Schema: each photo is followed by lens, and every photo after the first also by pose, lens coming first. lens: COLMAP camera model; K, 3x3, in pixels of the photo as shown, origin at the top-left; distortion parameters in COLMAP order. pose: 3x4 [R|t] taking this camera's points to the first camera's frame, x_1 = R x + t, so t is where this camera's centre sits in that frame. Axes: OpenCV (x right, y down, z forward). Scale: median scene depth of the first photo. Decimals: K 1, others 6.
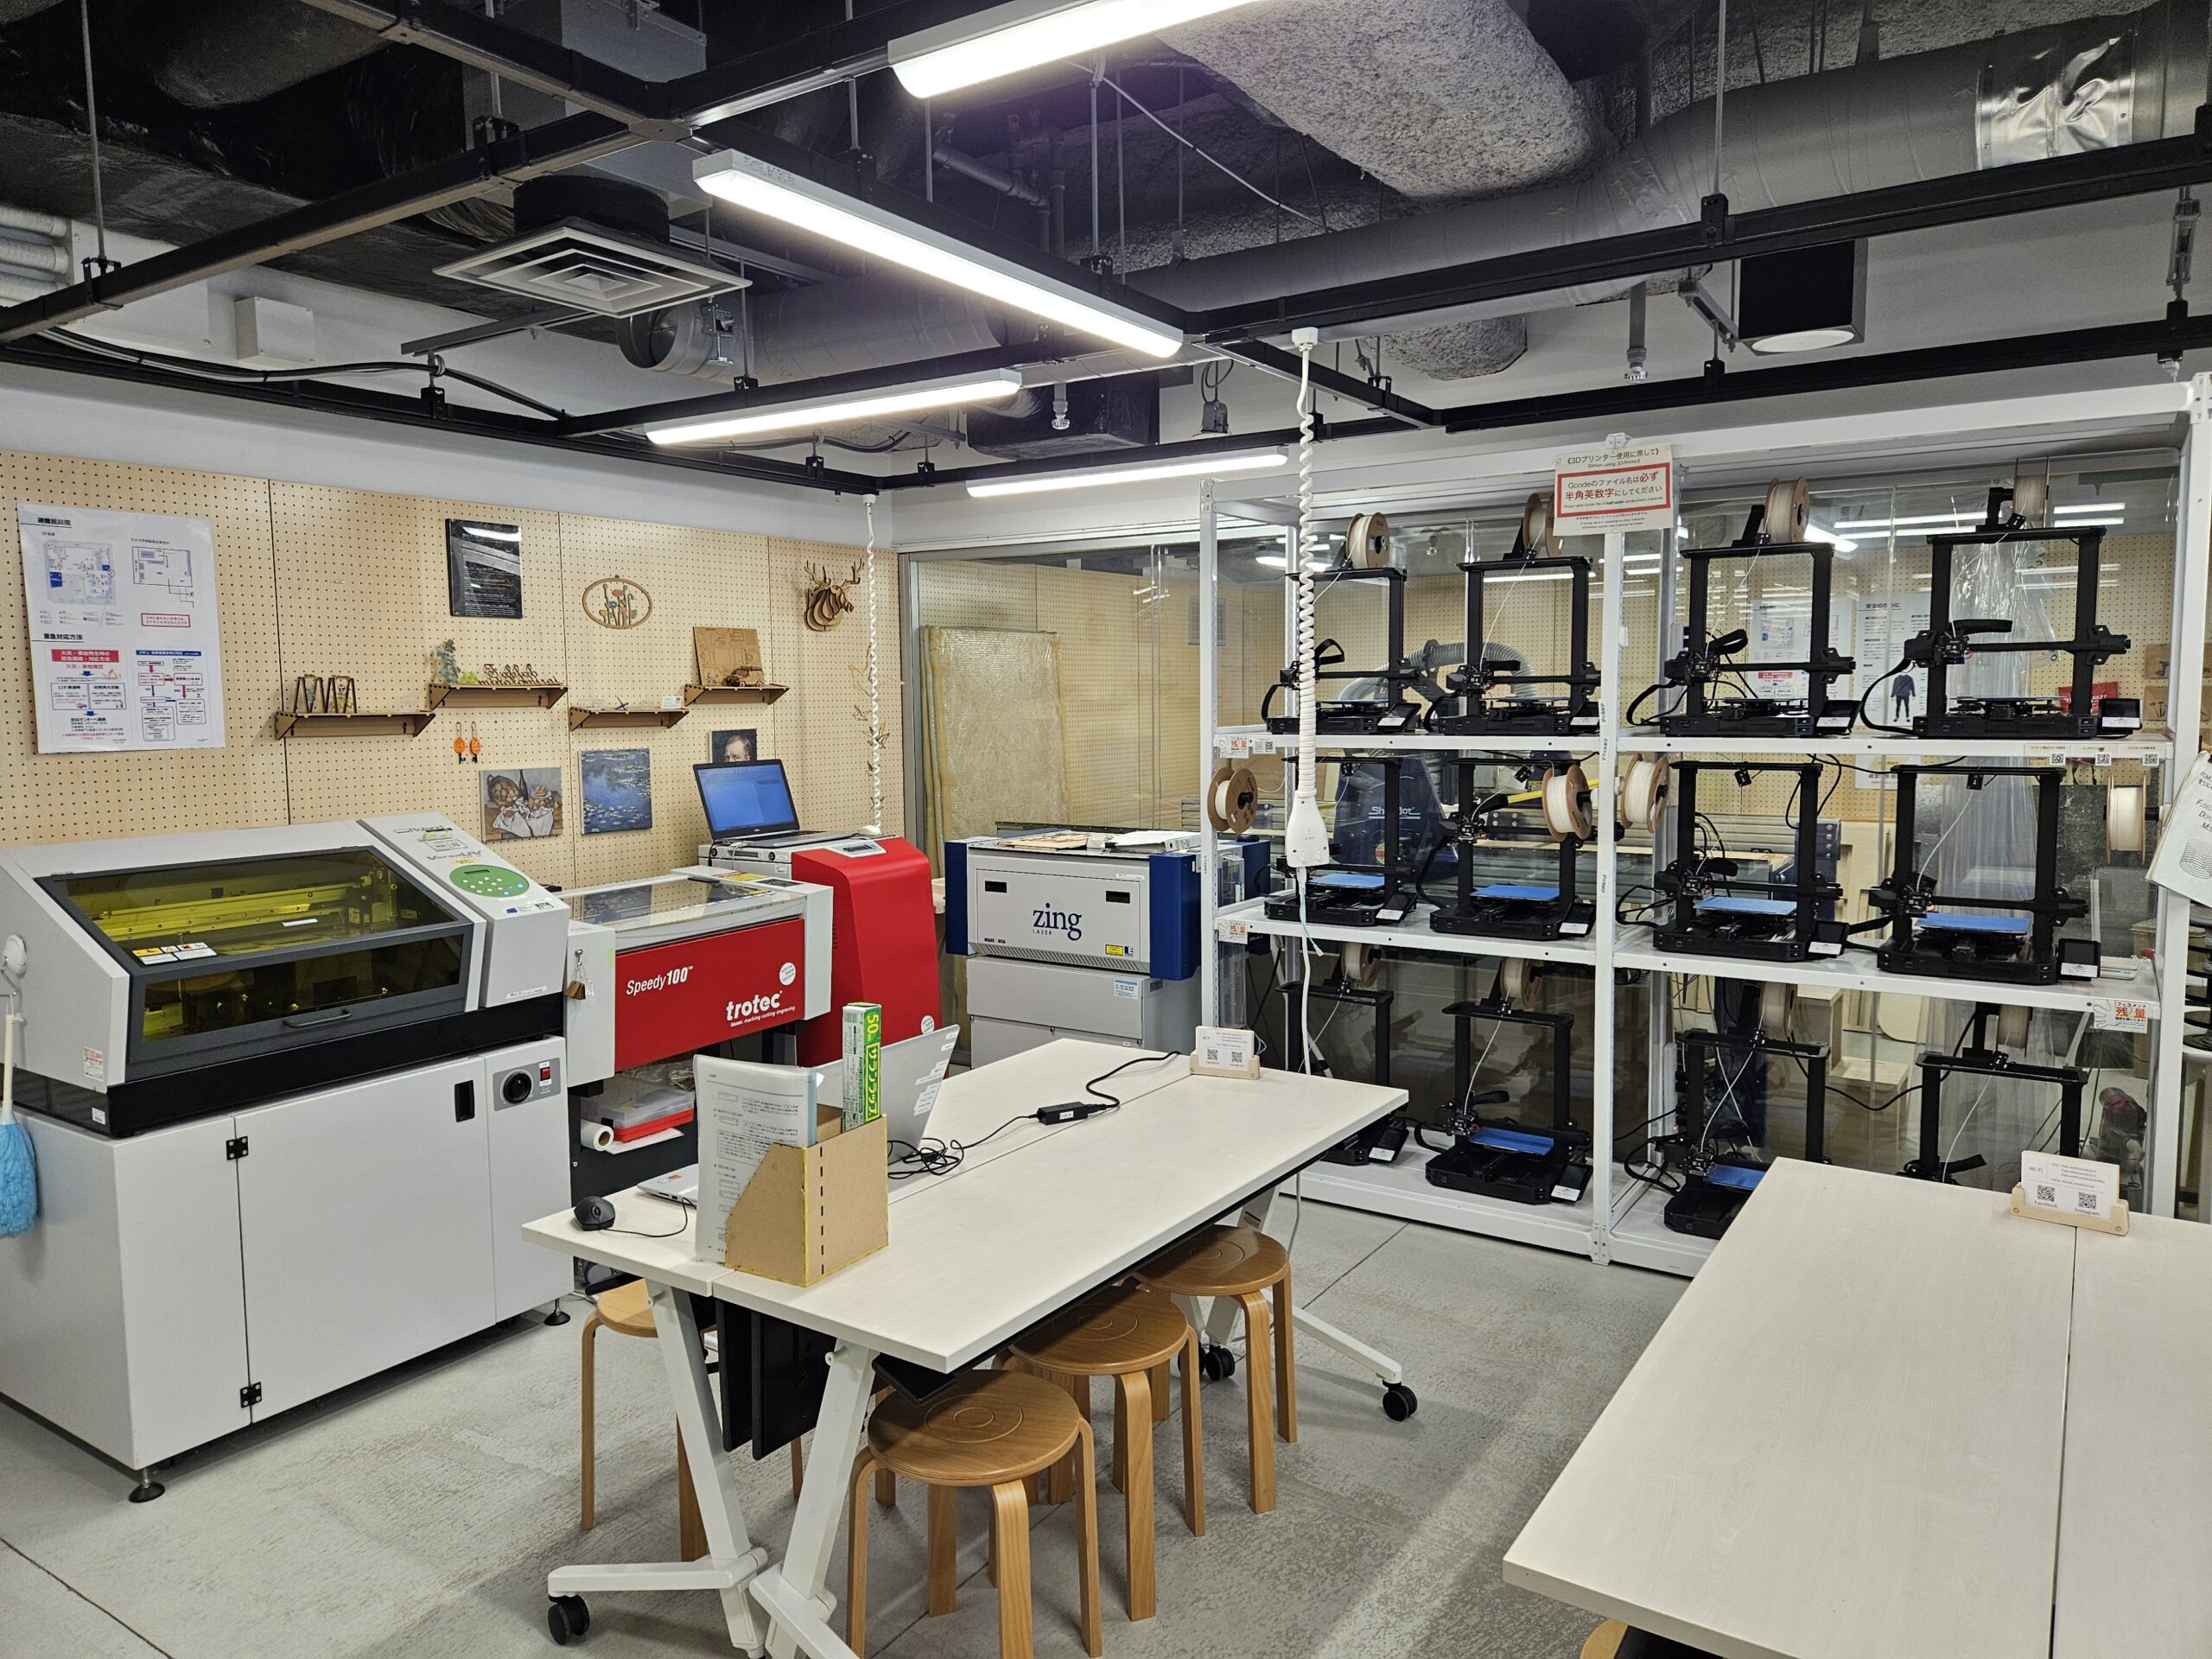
lens RADIAL K [[1460.3, 0, 1095.5], [0, 1460.3, 814.1], [0, 0, 1]] dist [0.051376, -0.037959]
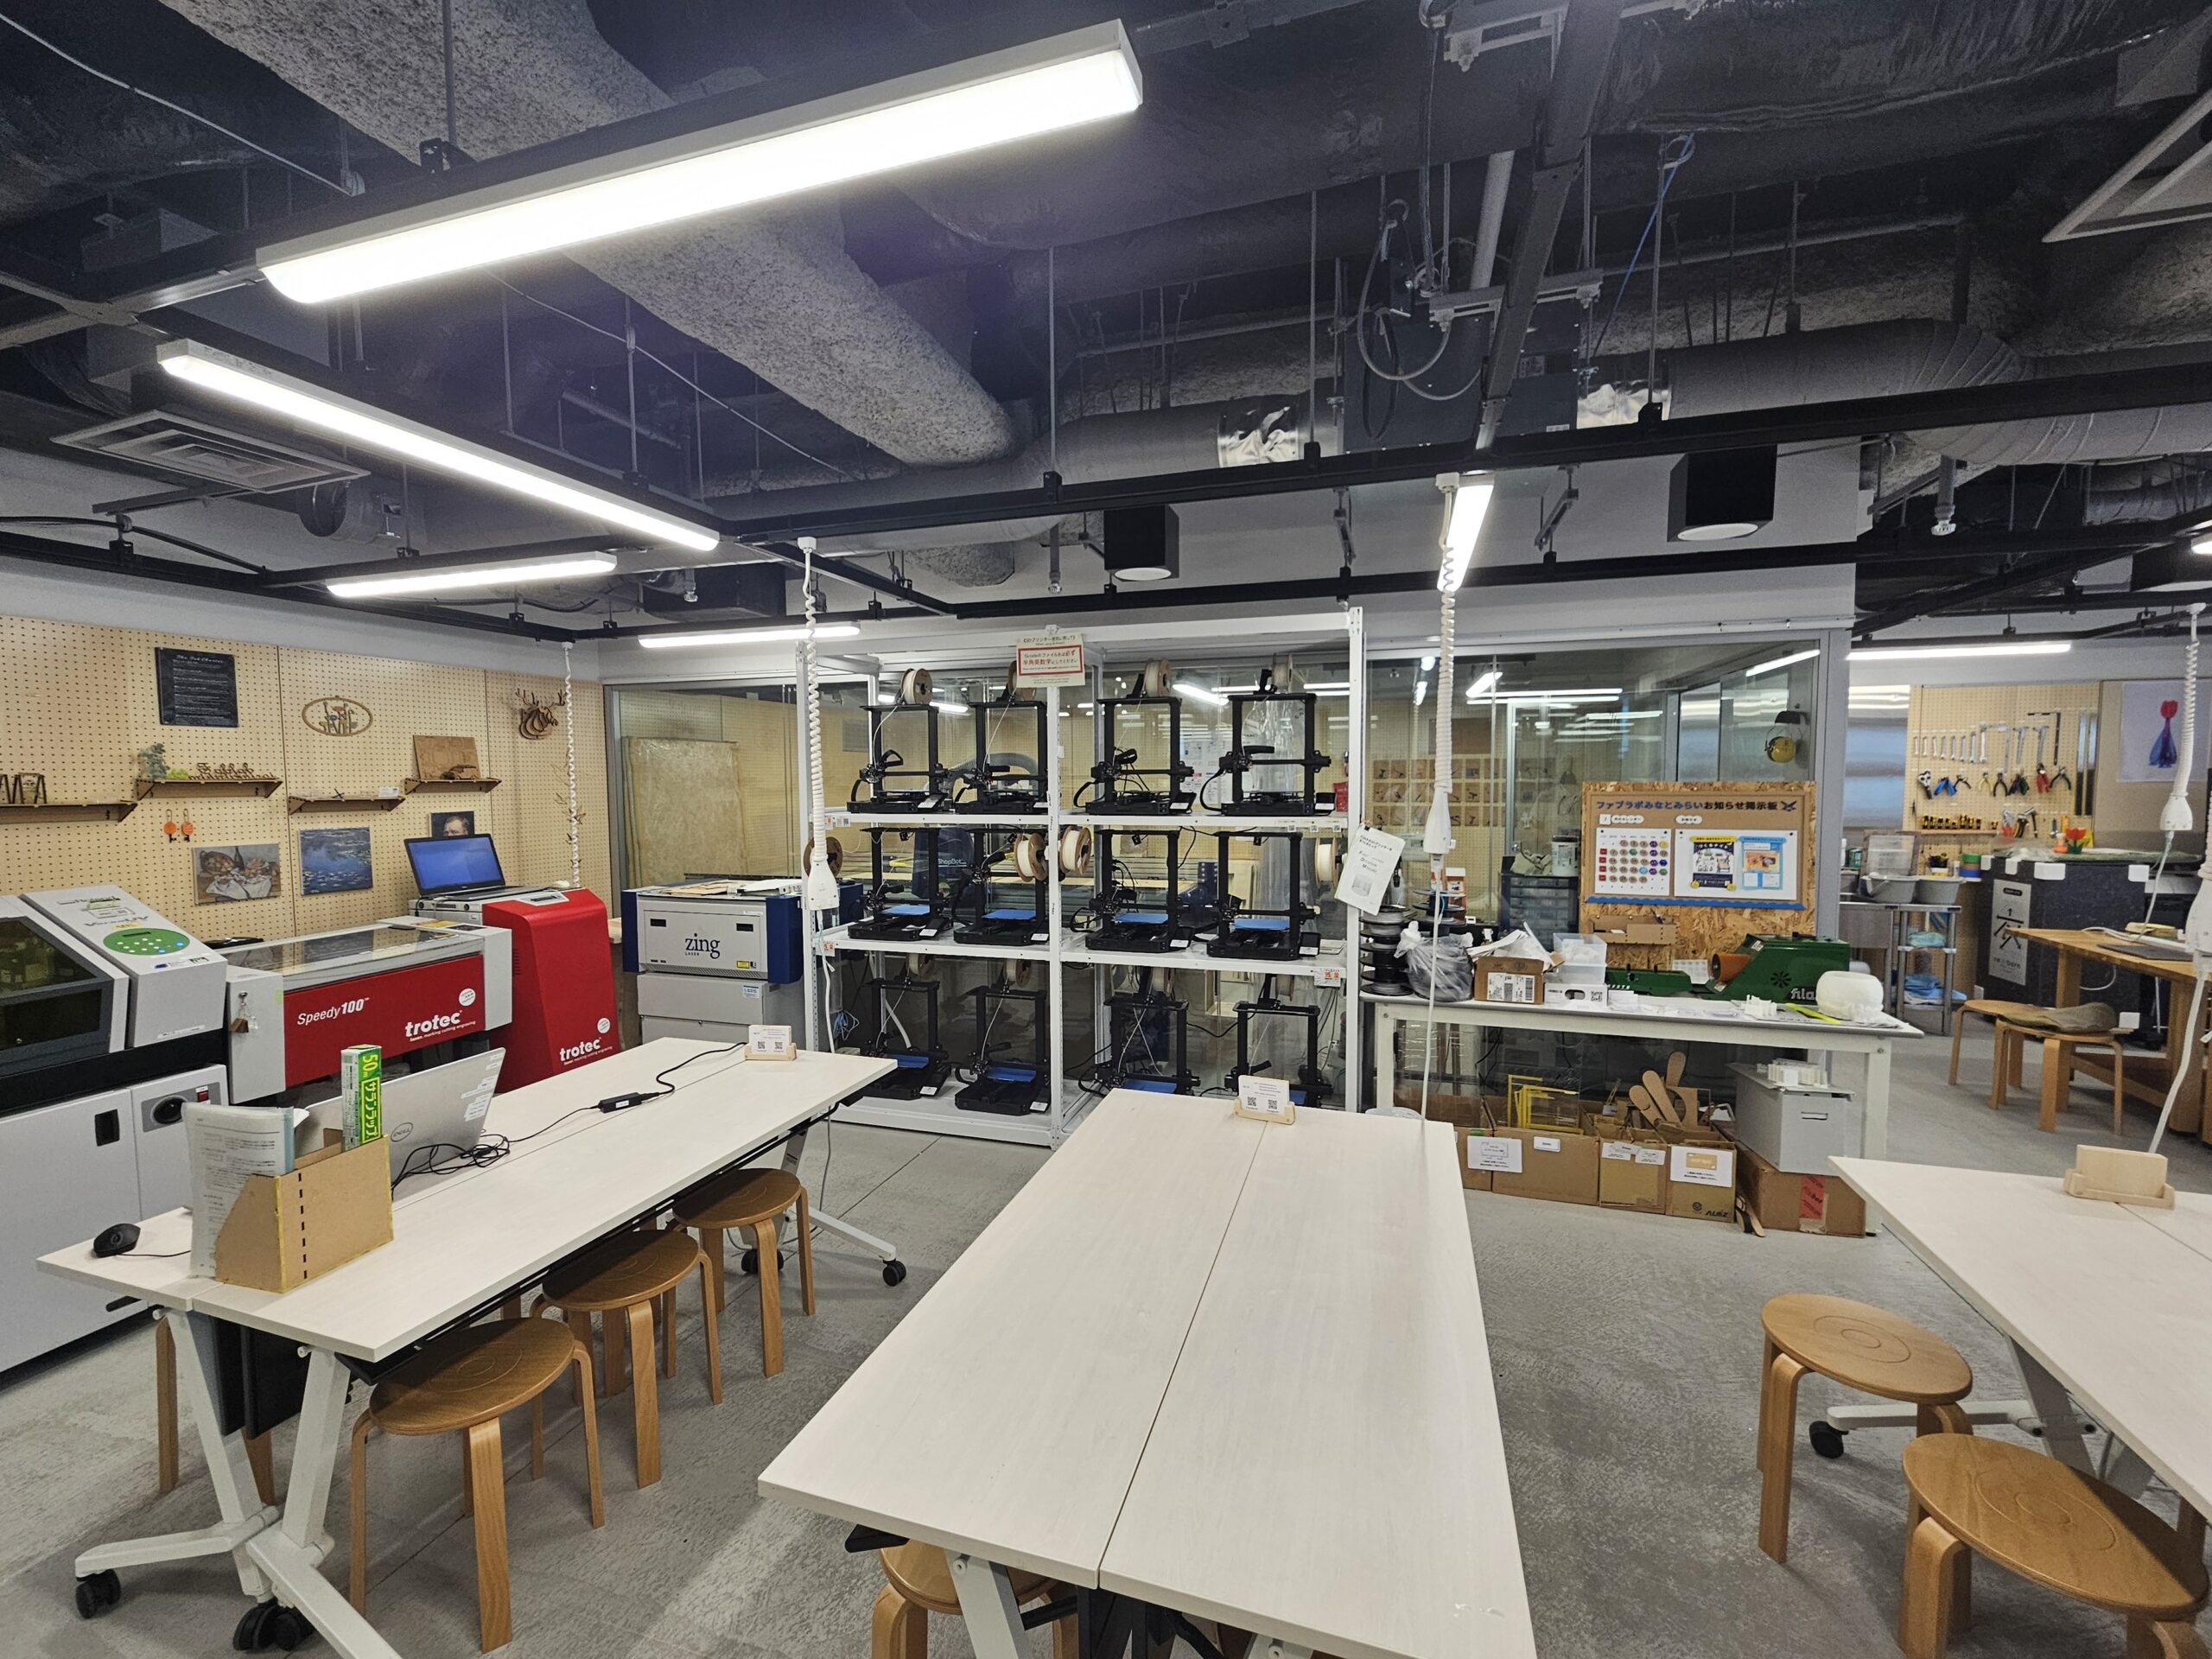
lens RADIAL K [[898.0, 0, 1110.4], [0, 898.0, 831.2], [0, 0, 1]] dist [-0.008614, 0.002146]
pose [[0.959044, -0.012797, 0.282969, 0.137464], [0.020226, 0.999523, -0.023346, -0.012074], [-0.282535, 0.028113, 0.958845, 0.060222]]
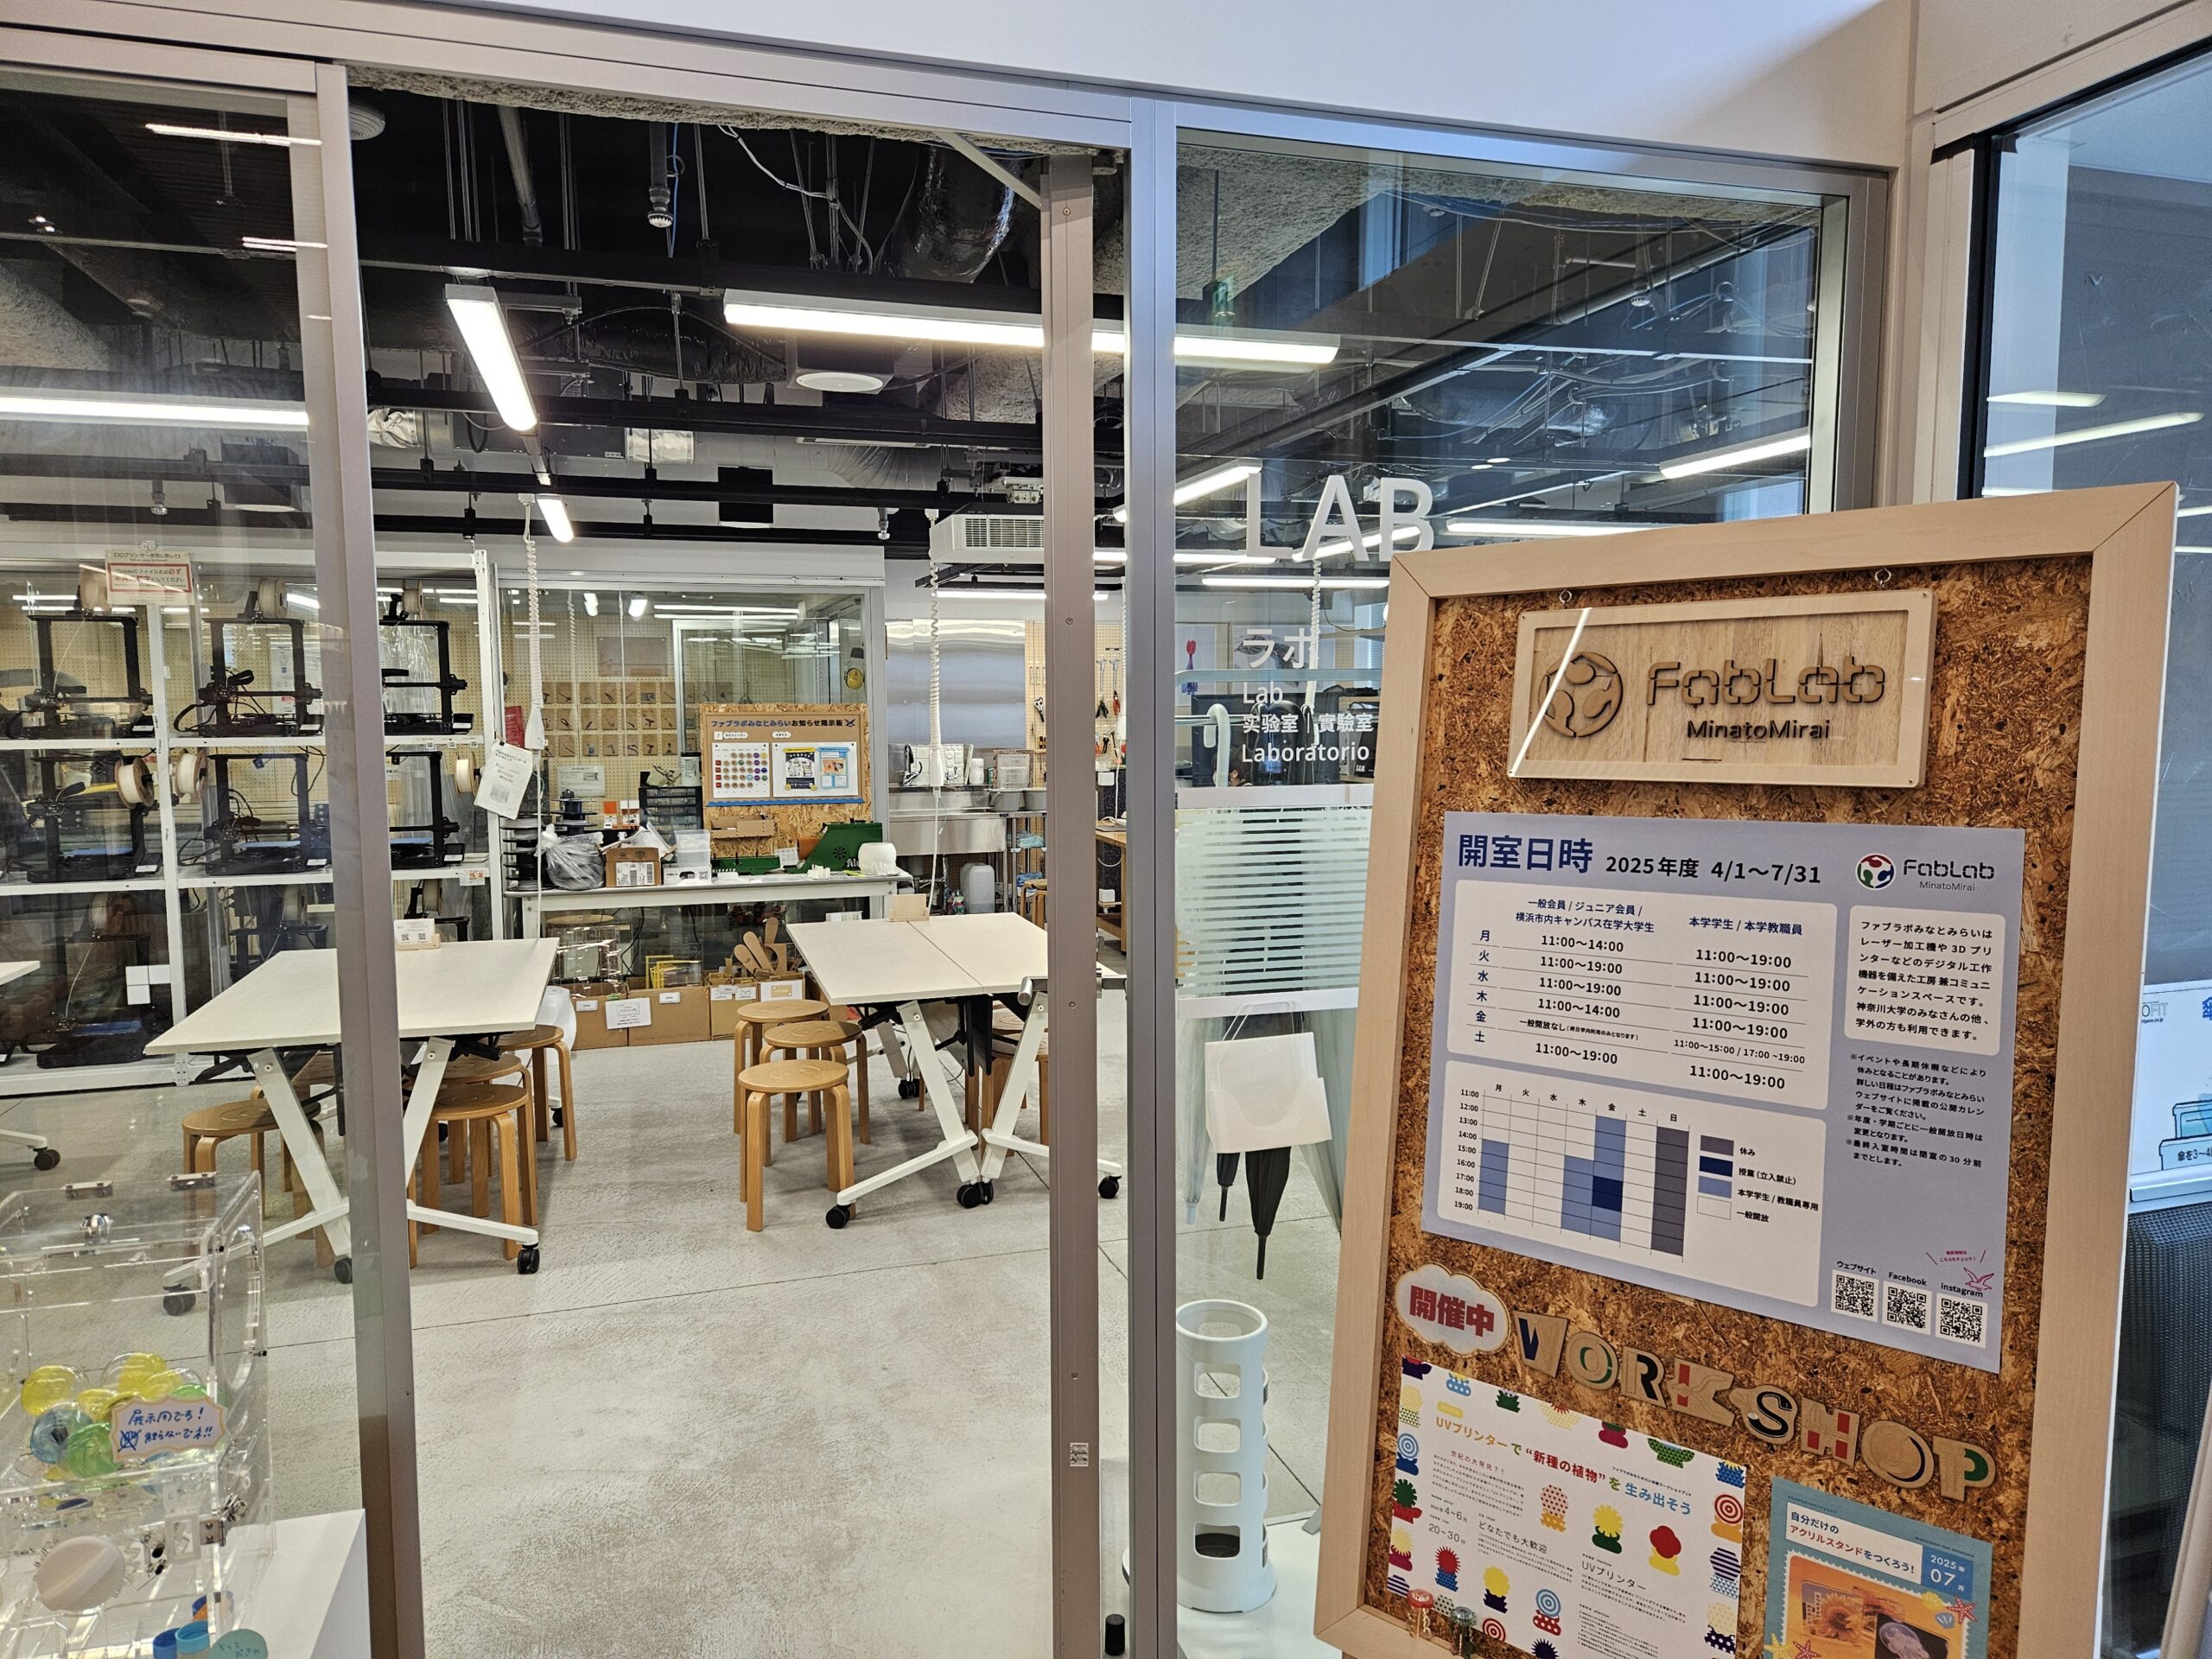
lens RADIAL K [[1460.3, 0, 1090.0], [0, 1460.3, 836.2], [0, 0, 1]] dist [0.051376, -0.037959]
pose [[0.623065, -0.066316, 0.779354, -0.258898], [0.067134, 0.997256, 0.031187, 0.066491], [-0.779284, 0.032890, 0.625808, -0.719529]]
